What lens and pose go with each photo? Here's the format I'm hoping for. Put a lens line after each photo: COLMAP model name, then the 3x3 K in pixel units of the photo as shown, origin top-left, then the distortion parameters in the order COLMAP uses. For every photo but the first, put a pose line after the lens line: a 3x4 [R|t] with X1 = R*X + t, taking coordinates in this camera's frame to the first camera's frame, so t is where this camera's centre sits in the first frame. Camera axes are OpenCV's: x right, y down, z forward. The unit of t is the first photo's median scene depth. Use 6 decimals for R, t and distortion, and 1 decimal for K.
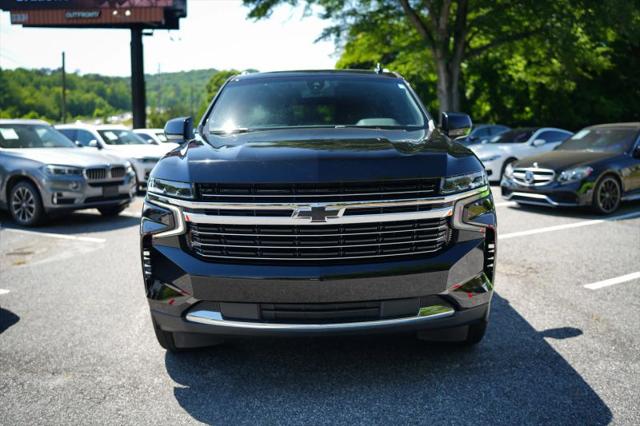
lens RADIAL K [[617.6, 0, 323.9], [0, 617.6, 214.9], [0, 0, 1]] dist [-0.179212, 0.223214]
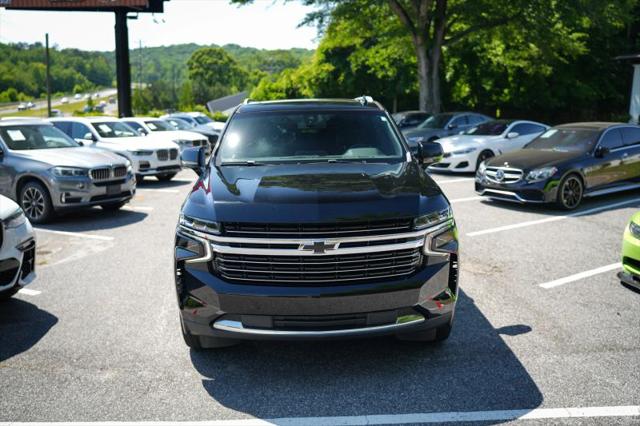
lens RADIAL K [[617.6, 0, 323.9], [0, 617.6, 214.9], [0, 0, 1]] dist [-0.179212, 0.223214]
pose [[0.999526, -0.002996, 0.030632, -0.008120], [0.001700, 0.999106, 0.042240, -0.026264], [-0.030731, -0.042168, 0.998638, -0.059765]]
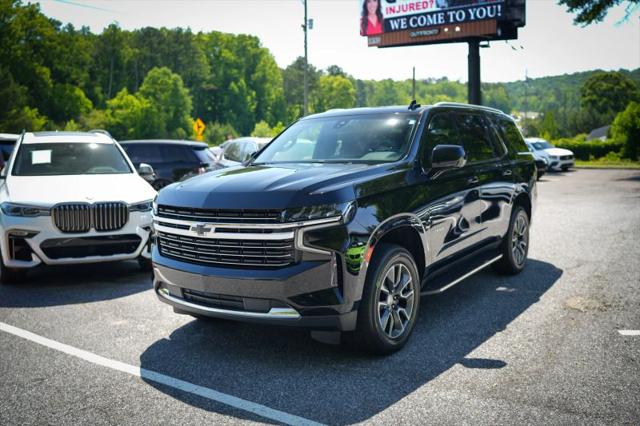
lens RADIAL K [[617.6, 0, 323.9], [0, 617.6, 214.9], [0, 0, 1]] dist [-0.179212, 0.223214]
pose [[0.813879, 0.058227, -0.578110, 0.224401], [-0.061863, 0.997994, 0.013426, -0.015647], [0.577732, 0.024837, 0.815849, -0.000995]]
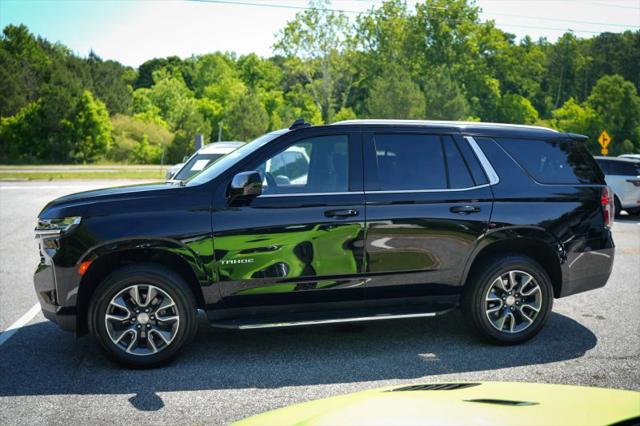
lens RADIAL K [[614.3, 0, 322.2], [0, 614.3, 209.8], [0, 0, 1]] dist [-0.165039, 0.236026]
pose [[0.188598, 0.096982, -0.977254, 0.404036], [-0.139972, 0.987607, 0.070996, -0.064558], [0.972028, 0.123398, 0.199835, 0.308972]]
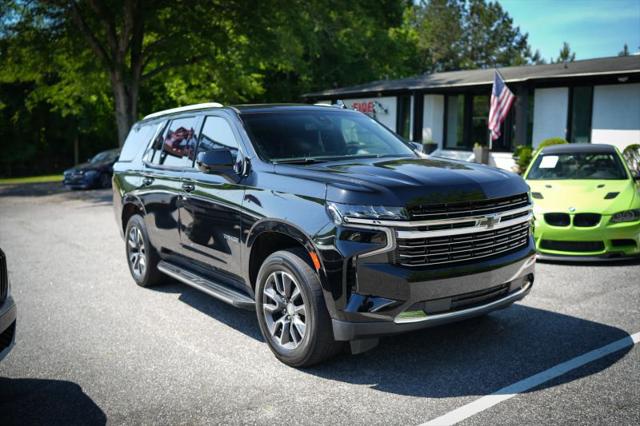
lens RADIAL K [[614.3, 0, 322.2], [0, 614.3, 209.8], [0, 0, 1]] dist [-0.165039, 0.236026]
pose [[0.813780, -0.070749, 0.576850, -0.231739], [0.093269, 0.995596, -0.009469, -0.010941], [-0.573640, 0.061508, 0.816795, 0.023741]]
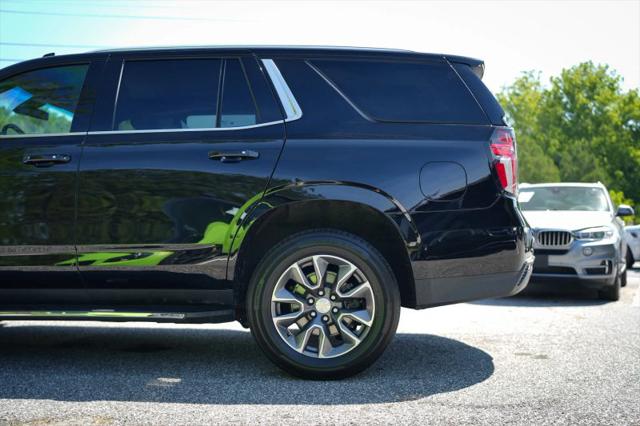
lens RADIAL K [[608.0, 0, 320.0], [0, 608.0, 213.0], [0, 0, 1]] dist [-0.175700, 0.232956]
pose [[-0.060701, -0.037556, -0.997449, 0.292687], [-0.142334, 0.989406, -0.028591, -0.025363], [0.987956, 0.140235, -0.065404, 0.521879]]
